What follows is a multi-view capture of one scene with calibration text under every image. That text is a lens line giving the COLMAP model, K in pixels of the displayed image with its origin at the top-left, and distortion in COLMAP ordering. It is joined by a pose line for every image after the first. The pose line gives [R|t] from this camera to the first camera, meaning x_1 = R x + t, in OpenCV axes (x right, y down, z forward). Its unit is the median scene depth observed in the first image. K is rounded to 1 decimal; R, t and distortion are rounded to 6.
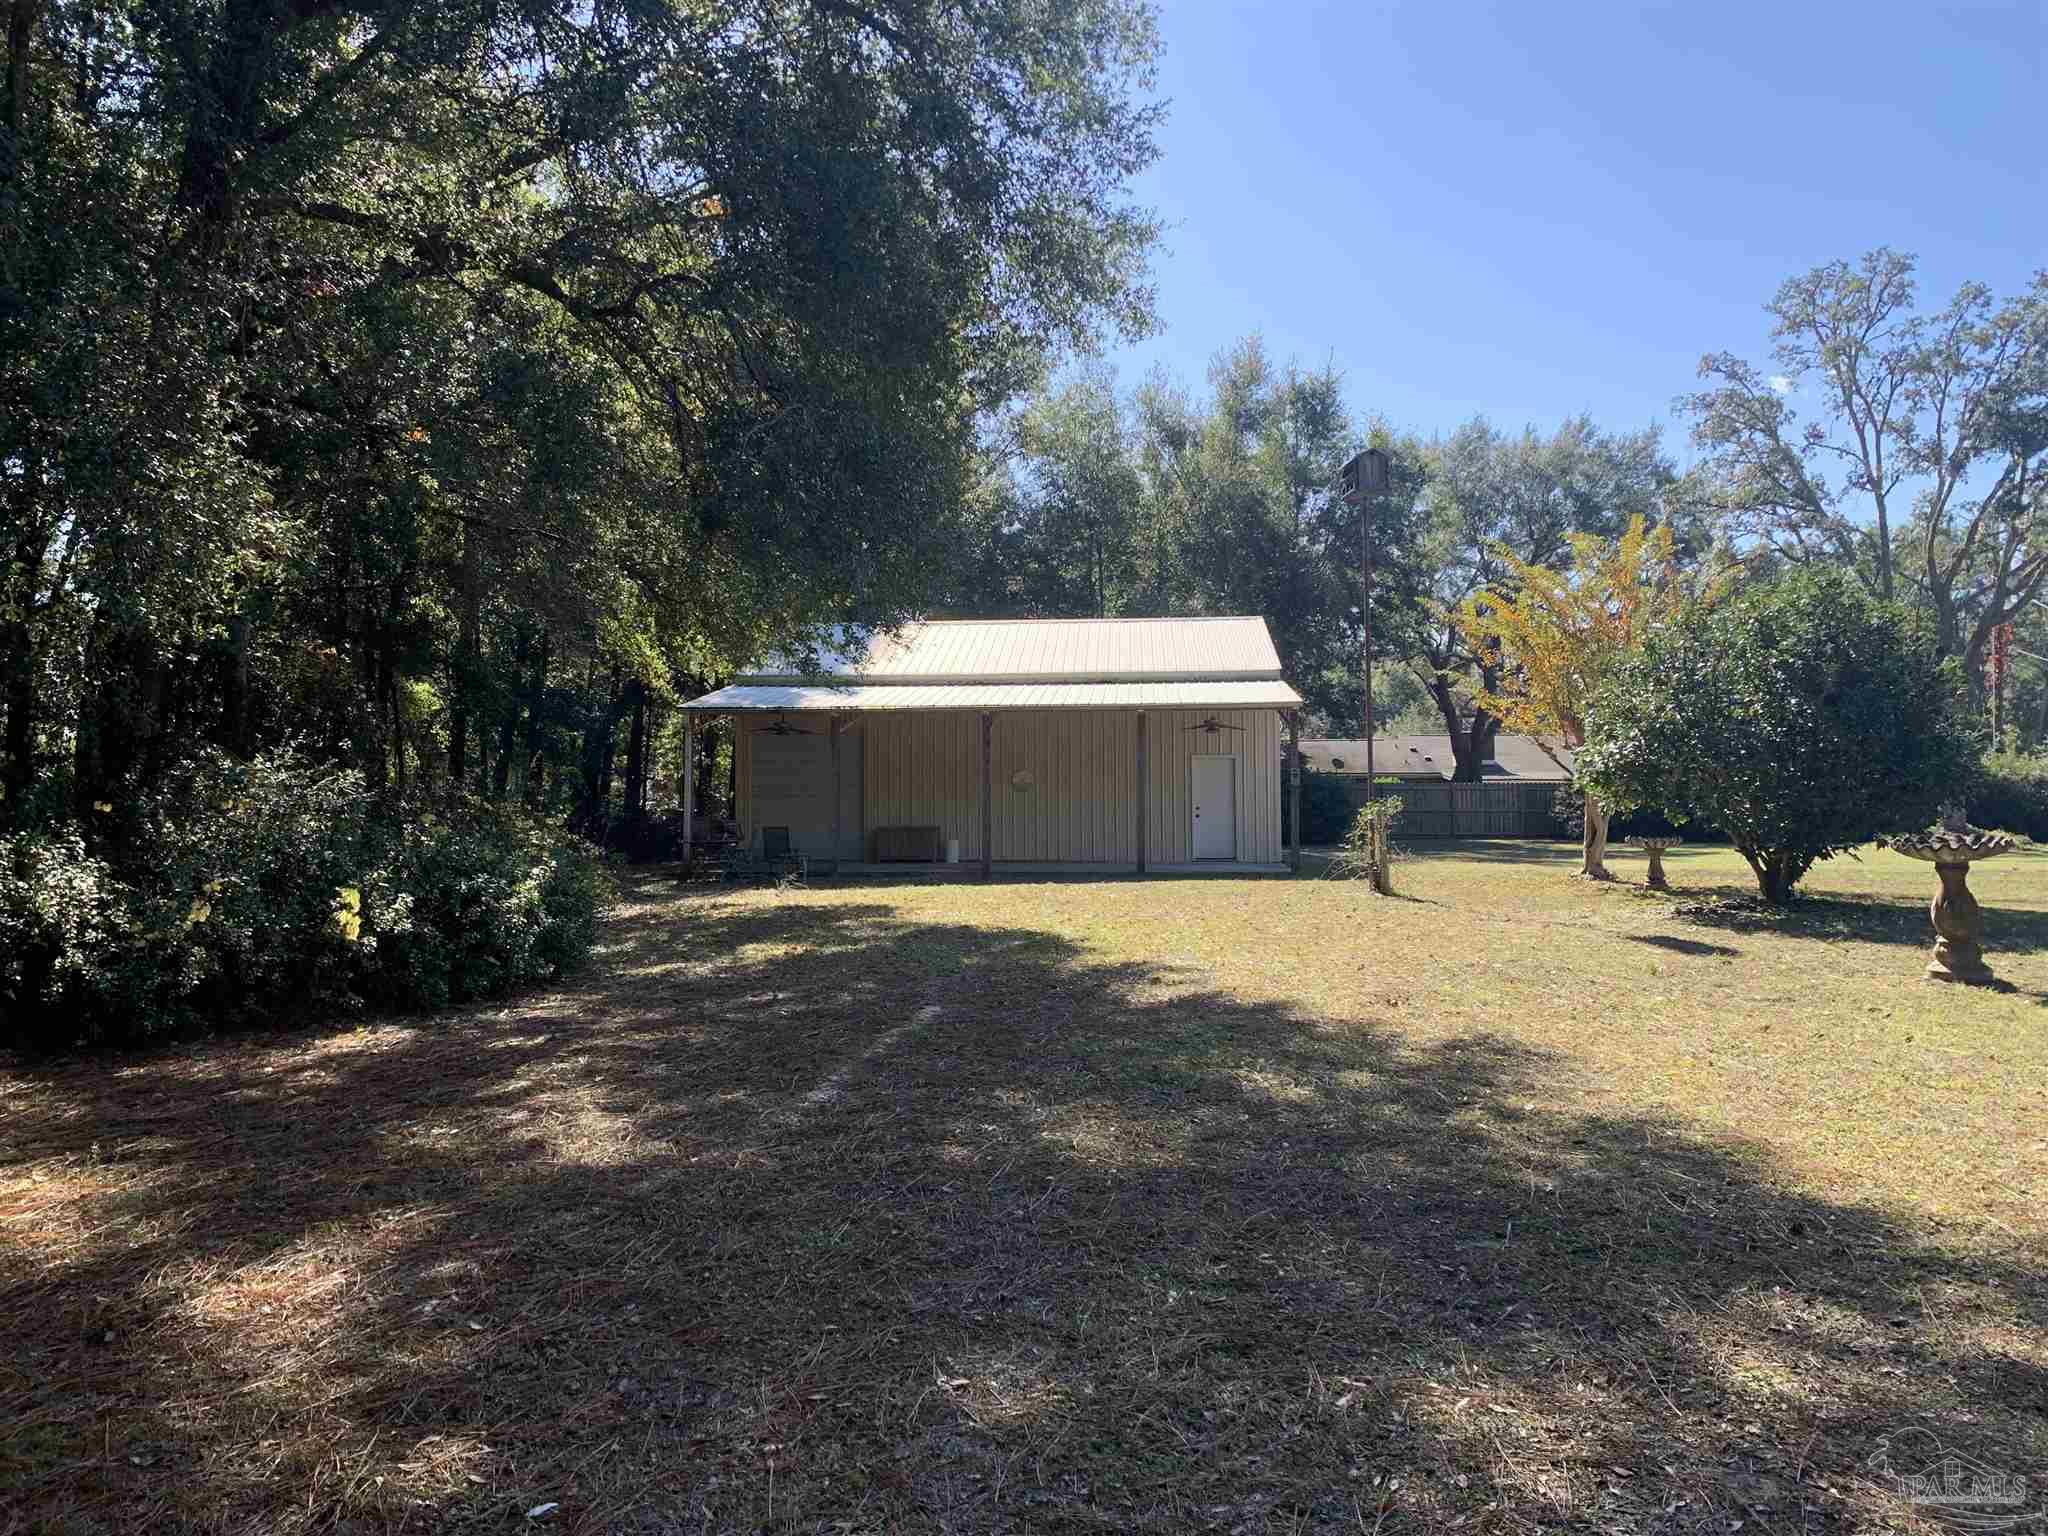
lens RADIAL K [[1537.2, 0, 1018.9], [0, 1537.2, 754.3], [0, 0, 1]] dist [-0.009936, 0.004167]
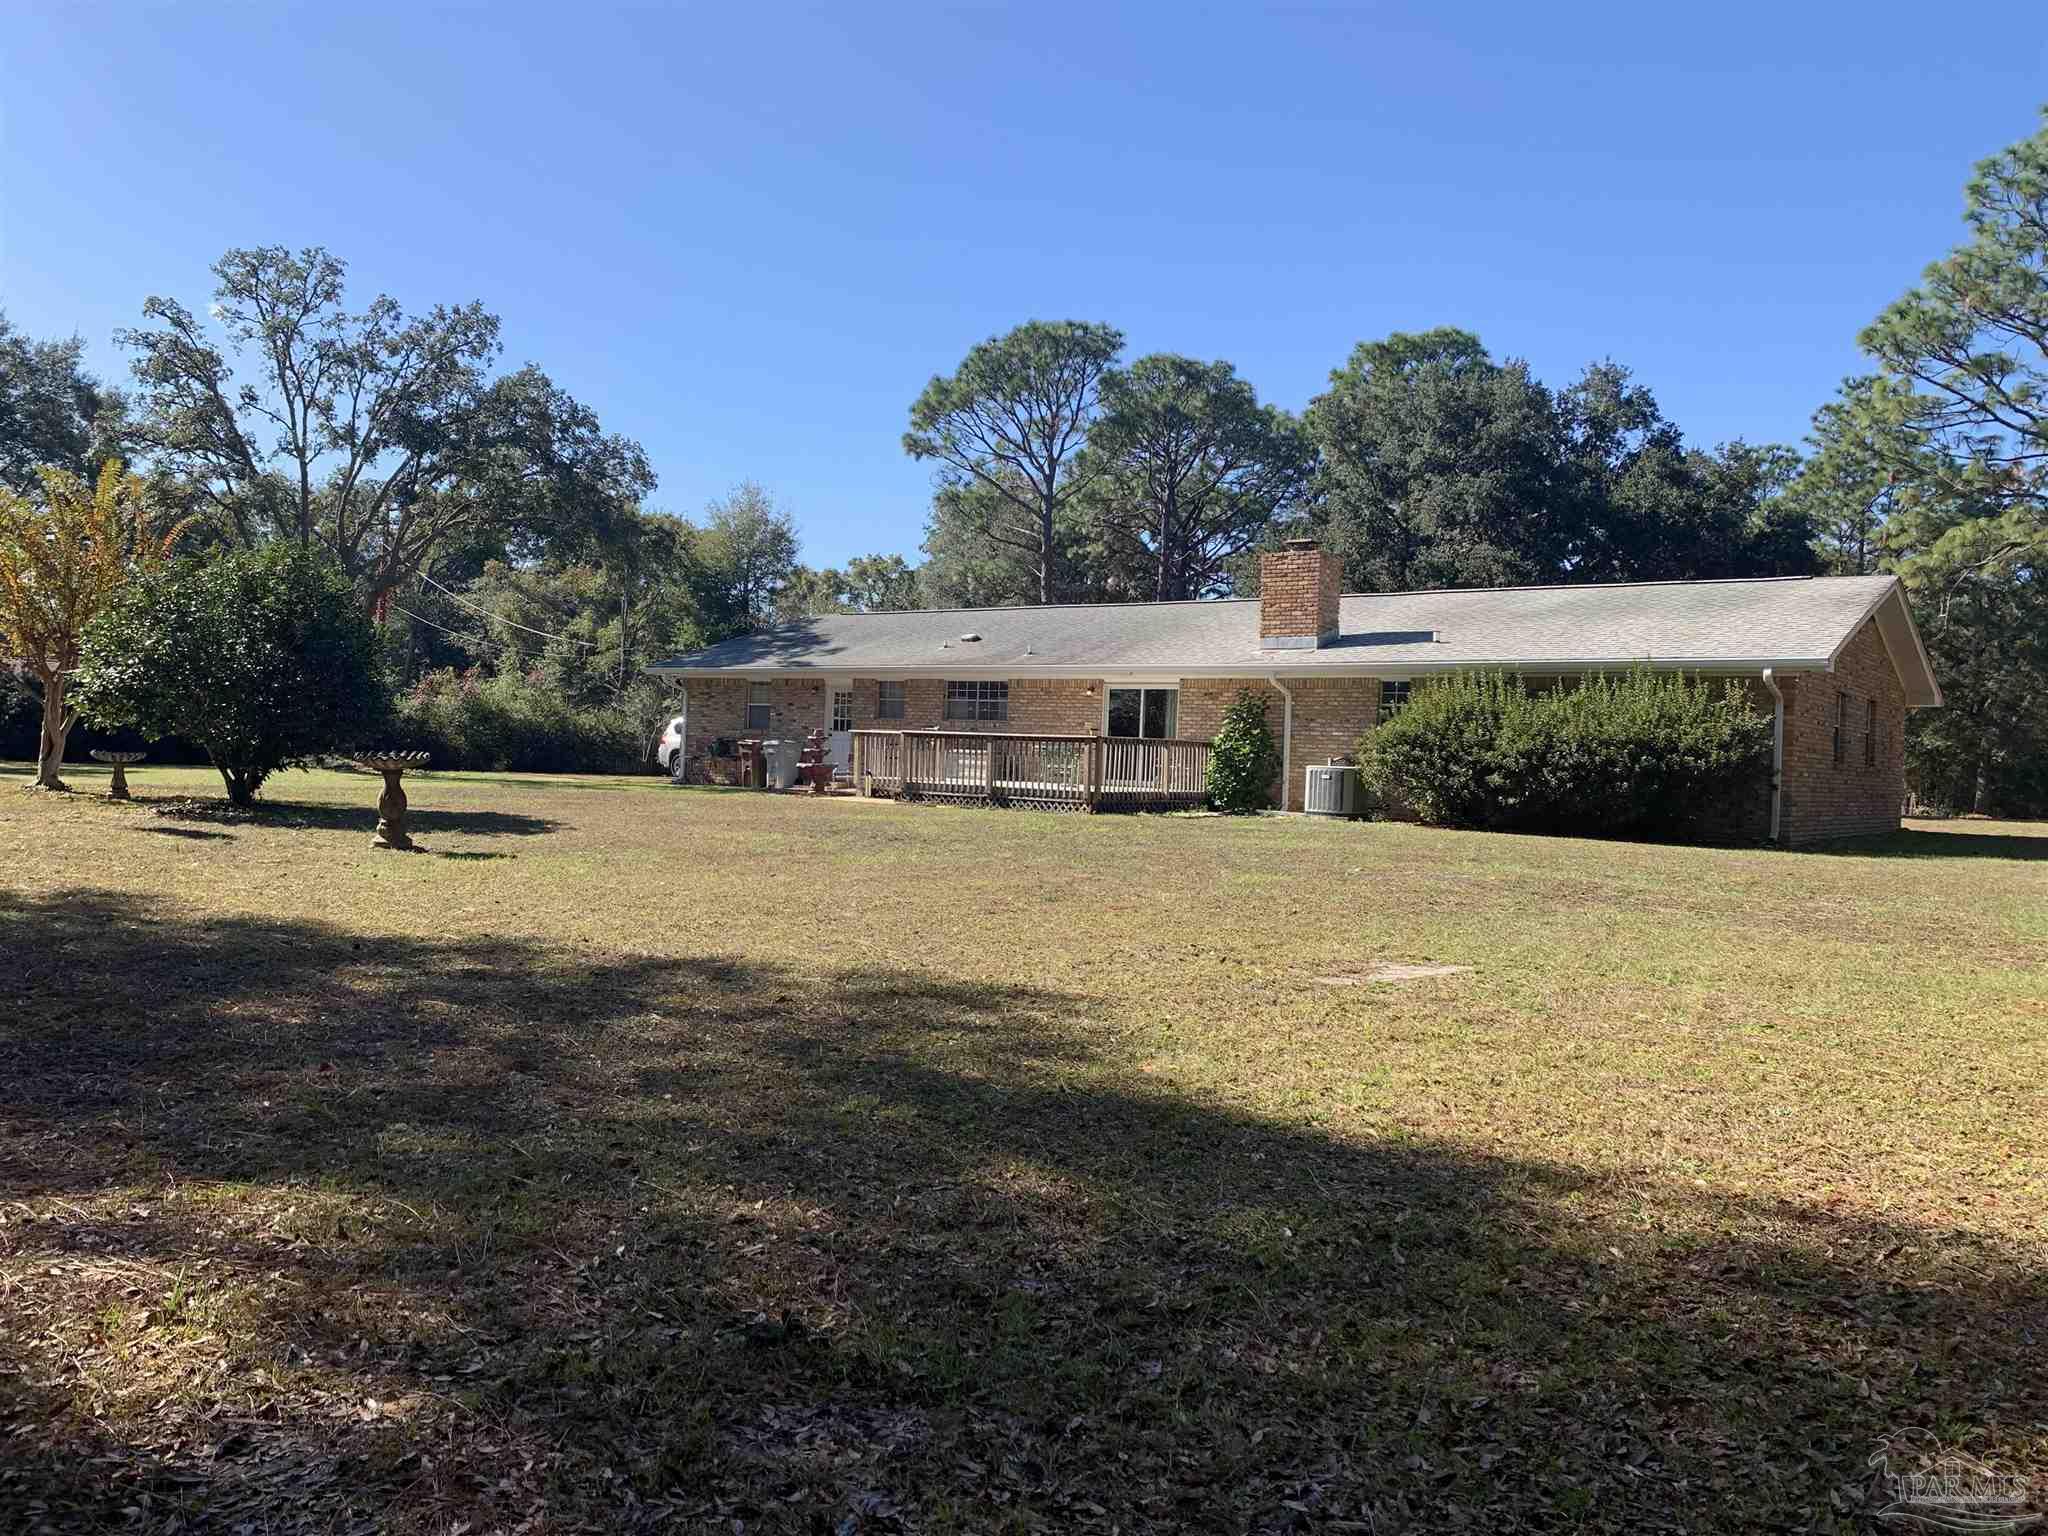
lens RADIAL K [[1537.2, 0, 1021.6], [0, 1537.2, 766.7], [0, 0, 1]] dist [-0.009936, 0.004167]
pose [[0.559491, 0.019315, 0.828611, -0.082949], [-0.065171, 0.997658, 0.020748, -0.000840], [-0.826270, -0.065610, 0.559440, -0.099025]]
